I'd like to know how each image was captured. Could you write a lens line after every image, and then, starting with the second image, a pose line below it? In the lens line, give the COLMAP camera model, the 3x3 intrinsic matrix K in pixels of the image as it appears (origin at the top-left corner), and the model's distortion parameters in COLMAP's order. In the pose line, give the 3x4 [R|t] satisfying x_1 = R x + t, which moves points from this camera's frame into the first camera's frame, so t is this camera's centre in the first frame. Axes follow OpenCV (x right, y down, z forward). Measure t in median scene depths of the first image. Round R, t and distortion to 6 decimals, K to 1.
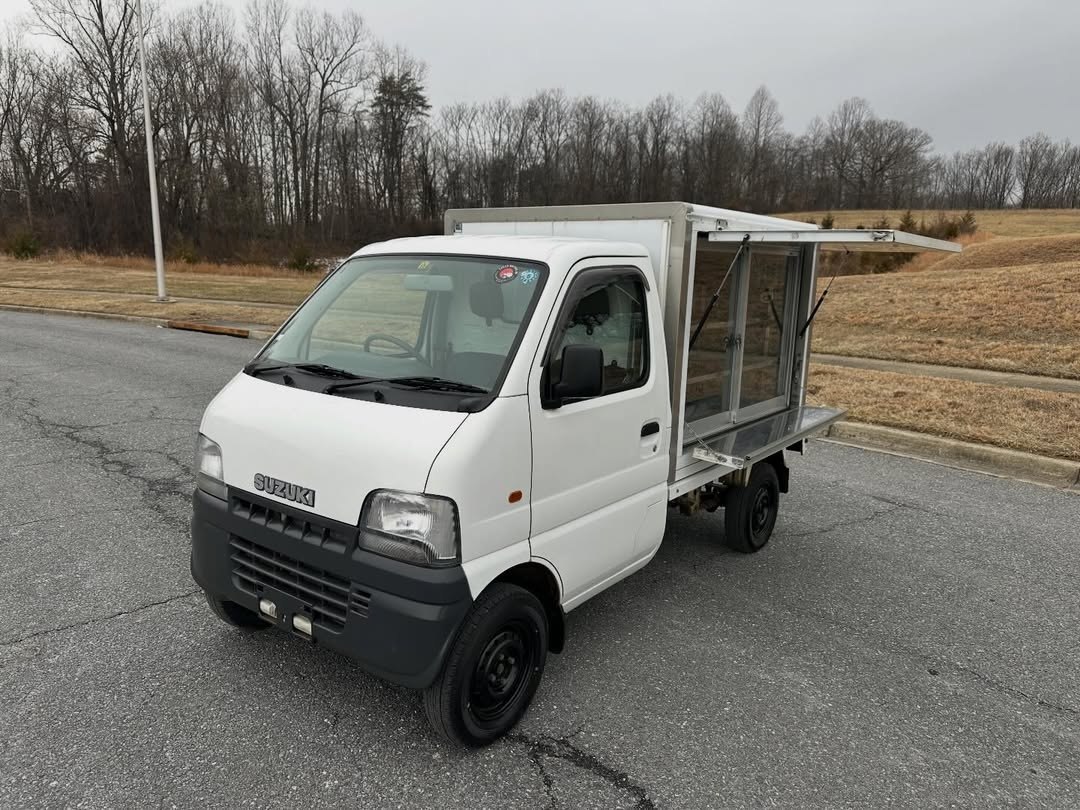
lens RADIAL K [[766.5, 0, 542.0], [0, 766.5, 414.5], [0, 0, 1]] dist [0.032404, -0.036478]
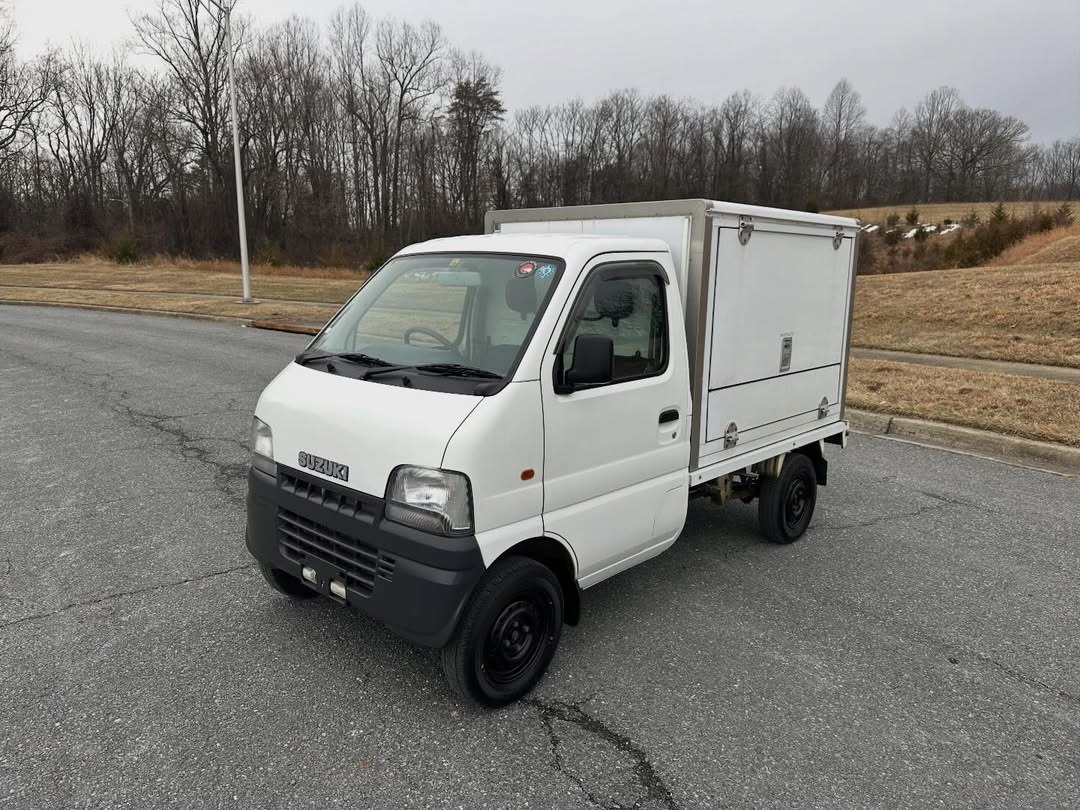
lens RADIAL K [[765.5, 0, 540.0], [0, 765.5, 405.0], [0, 0, 1]] dist [0.043898, -0.053160]
pose [[0.995213, 0.006421, -0.097519, 0.006529], [-0.007590, 0.999904, -0.011616, 0.001662], [0.097435, 0.012300, 0.995166, -0.005298]]
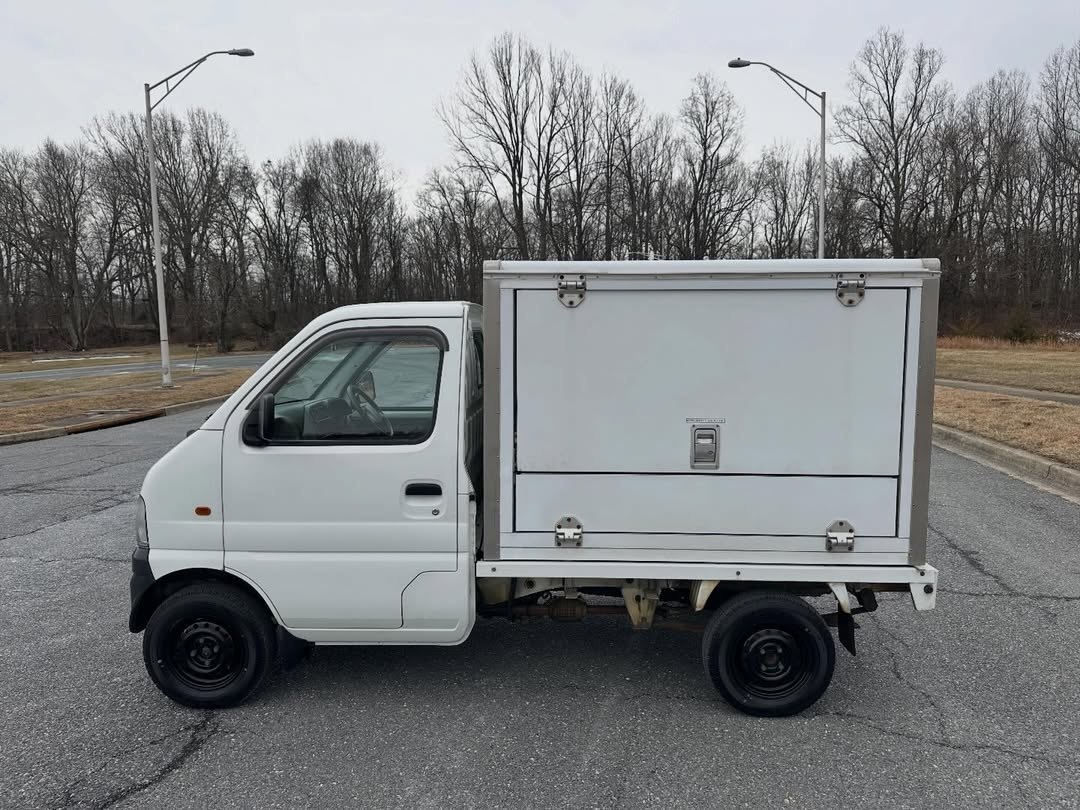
lens RADIAL K [[770.8, 0, 551.1], [0, 770.8, 403.3], [0, 0, 1]] dist [0.044470, -0.055974]
pose [[0.589687, 0.052491, -0.805924, 0.099002], [-0.140562, 0.989326, -0.038411, -0.007376], [0.795306, 0.135933, 0.590771, 0.051306]]
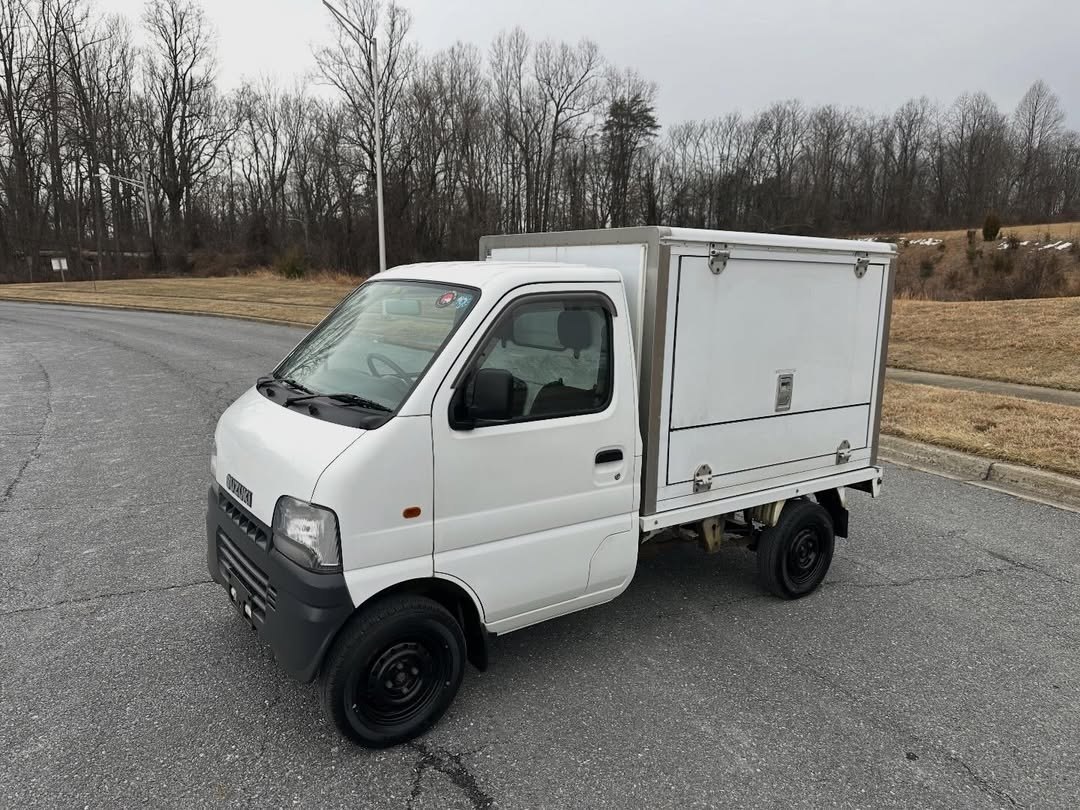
lens RADIAL K [[766.5, 0, 542.0], [0, 766.5, 414.5], [0, 0, 1]] dist [0.032404, -0.036478]
pose [[0.957567, 0.047095, -0.284335, 0.032269], [-0.053328, 0.998476, -0.014212, -0.001571], [0.283233, 0.028772, 0.958620, 0.003435]]
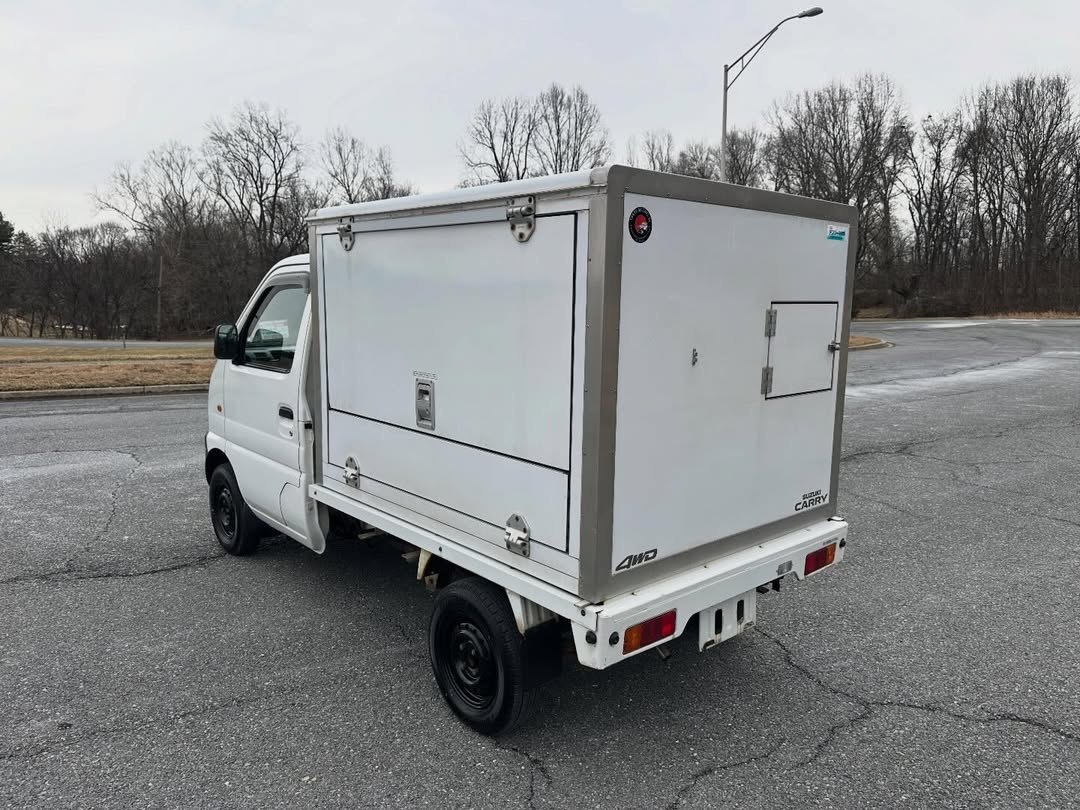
lens RADIAL K [[770.8, 0, 551.1], [0, 770.8, 403.3], [0, 0, 1]] dist [0.044470, -0.055974]
pose [[-0.187428, 0.113567, -0.975691, 0.115357], [-0.206311, 0.966586, 0.152139, -0.024414], [0.960368, 0.229811, -0.157735, 0.150252]]
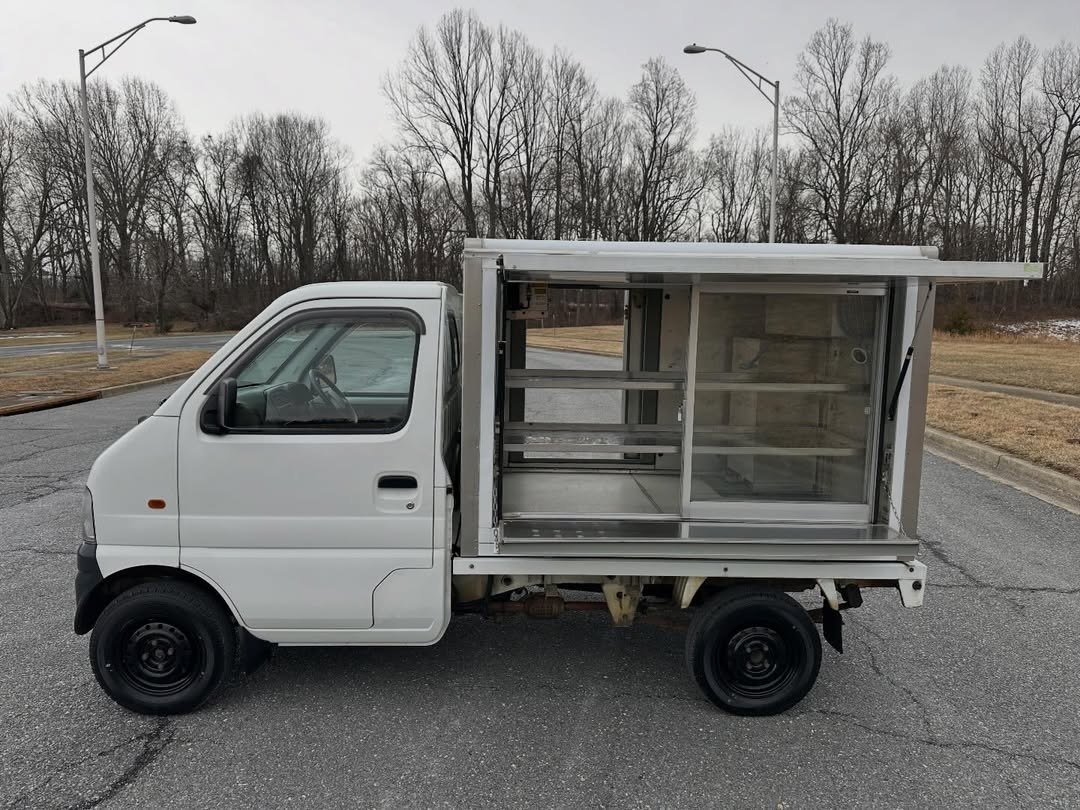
lens RADIAL K [[772.9, 0, 540.0], [0, 772.9, 405.0], [0, 0, 1]] dist [0.032258, -0.038581]
pose [[0.632594, 0.074623, -0.770880, 0.092396], [-0.148402, 0.988583, -0.026083, -0.007204], [0.760133, 0.130900, 0.636446, 0.050883]]
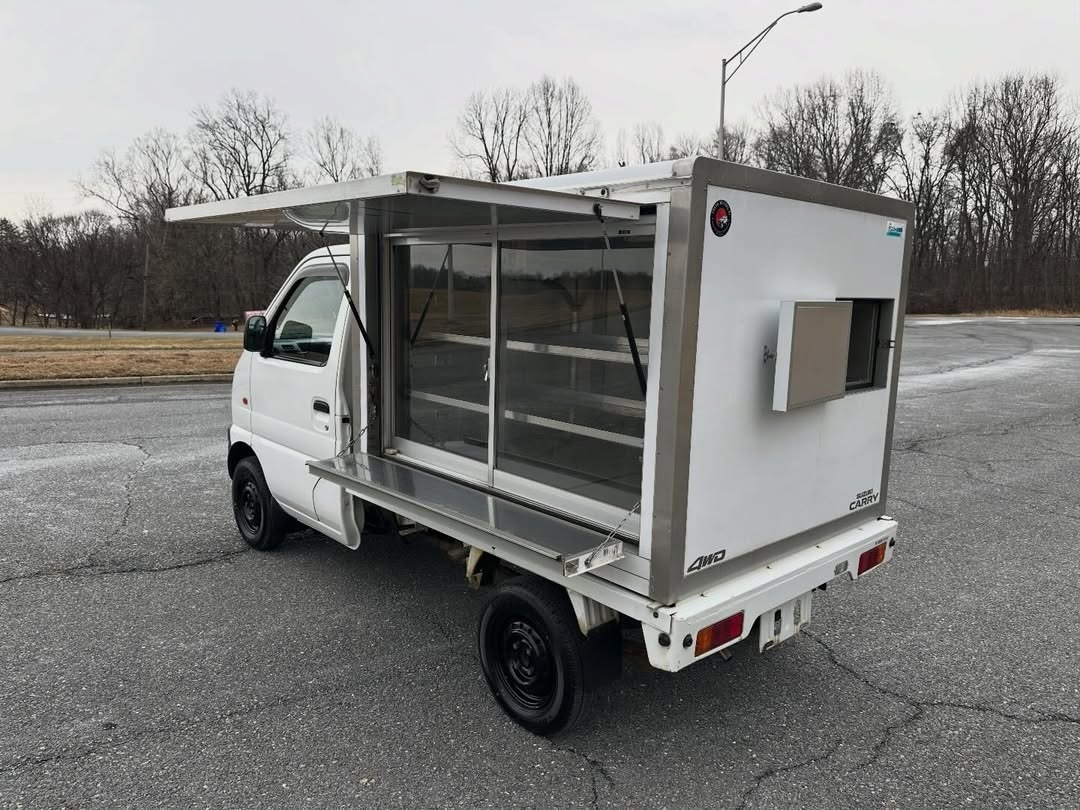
lens RADIAL K [[770.3, 0, 549.0], [0, 770.3, 406.2], [0, 0, 1]] dist [0.038378, -0.049083]
pose [[-0.173084, 0.124475, -0.977010, 0.115073], [-0.216293, 0.962962, 0.161003, -0.022871], [0.960864, 0.239188, -0.139751, 0.142580]]
